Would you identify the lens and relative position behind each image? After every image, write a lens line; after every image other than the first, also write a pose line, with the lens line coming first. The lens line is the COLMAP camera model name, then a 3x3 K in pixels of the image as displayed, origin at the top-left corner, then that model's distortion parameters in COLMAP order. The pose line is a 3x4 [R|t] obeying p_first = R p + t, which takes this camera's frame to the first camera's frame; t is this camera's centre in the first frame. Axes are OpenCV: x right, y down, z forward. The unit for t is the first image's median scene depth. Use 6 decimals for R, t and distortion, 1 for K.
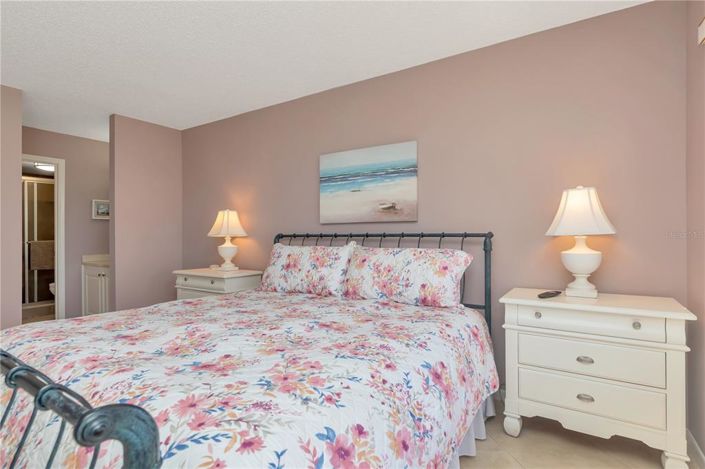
lens RADIAL K [[369.0, 0, 353.6], [0, 369.0, 232.0], [0, 0, 1]] dist [0.003202, 0.000123]
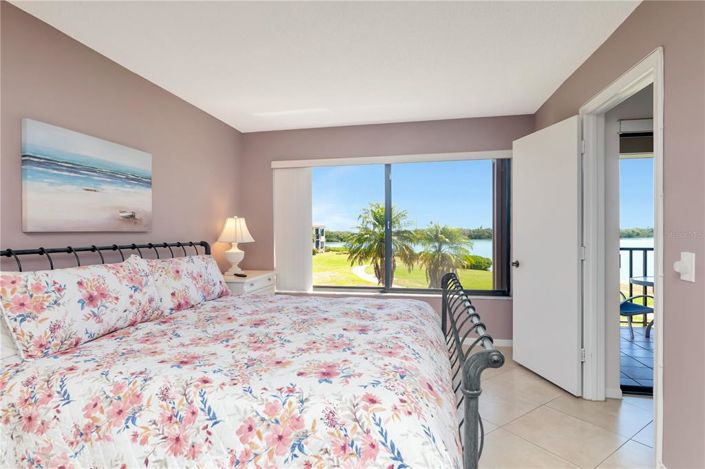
lens RADIAL K [[369.0, 0, 353.0], [0, 369.0, 235.9], [0, 0, 1]] dist [0.003202, 0.000123]
pose [[-0.370970, 0.009989, 0.928591, -0.945925], [0.016553, 0.999854, -0.004143, -0.005341], [-0.928497, 0.013834, -0.371081, 0.820845]]
